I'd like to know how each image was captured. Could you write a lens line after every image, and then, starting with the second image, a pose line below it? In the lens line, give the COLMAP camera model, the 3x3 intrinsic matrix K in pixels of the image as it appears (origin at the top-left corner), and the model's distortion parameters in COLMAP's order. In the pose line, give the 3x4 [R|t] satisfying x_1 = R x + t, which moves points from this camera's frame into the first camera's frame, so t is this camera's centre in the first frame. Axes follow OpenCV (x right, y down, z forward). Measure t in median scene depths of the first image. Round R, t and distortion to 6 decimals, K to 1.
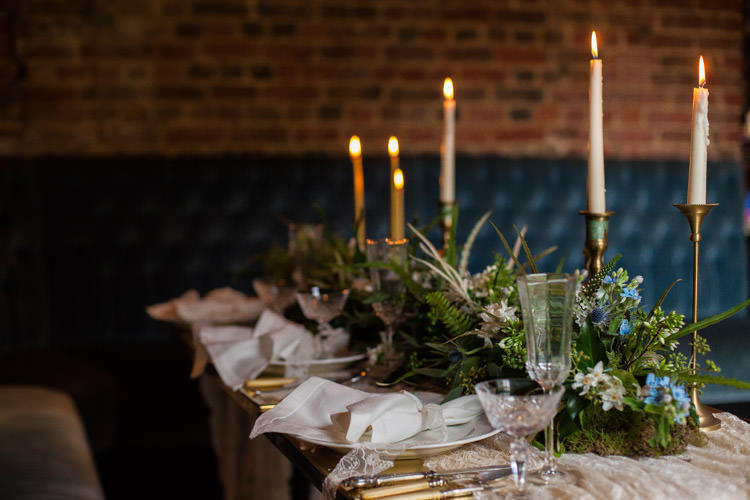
lens RADIAL K [[1086.8, 0, 375.0], [0, 1086.8, 250.0], [0, 0, 1]] dist [-0.073300, -0.047122]
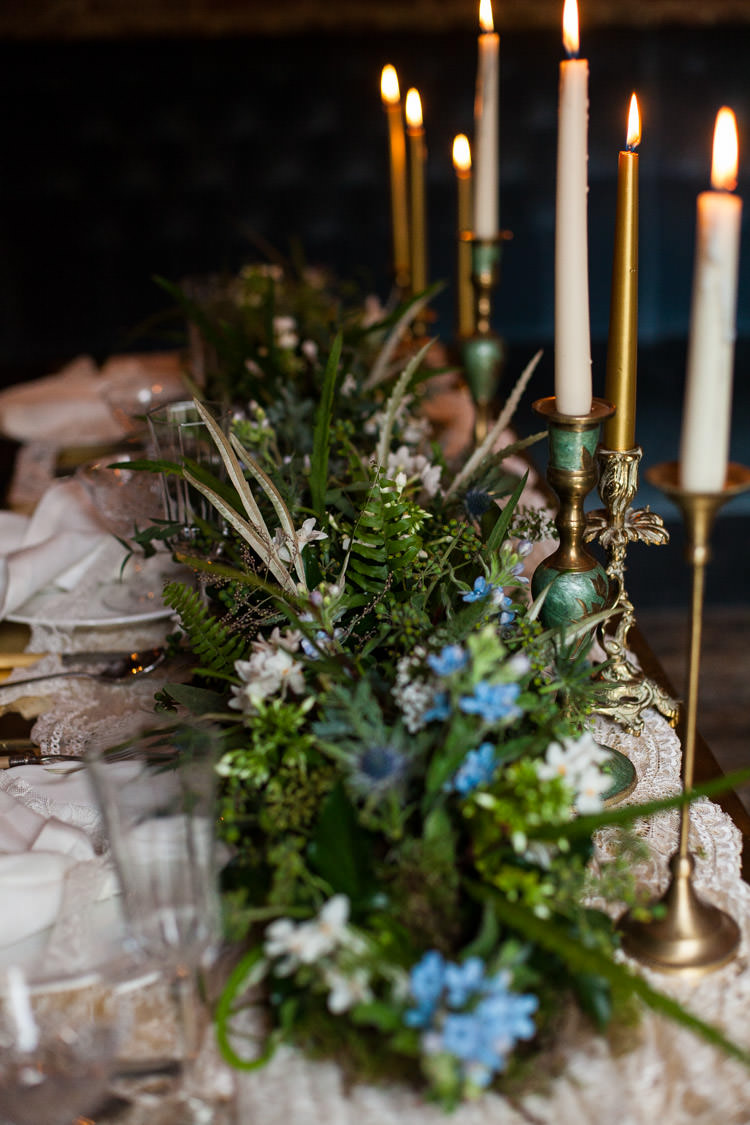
lens RADIAL K [[1630.2, 0, 375.0], [0, 1630.2, 562.5], [0, 0, 1]] dist [-0.073300, -0.047122]
pose [[0.972128, 0.072860, -0.222843, 0.280554], [-0.005630, 0.957466, 0.288490, -0.167911], [0.234384, -0.279194, 0.931190, 0.339861]]
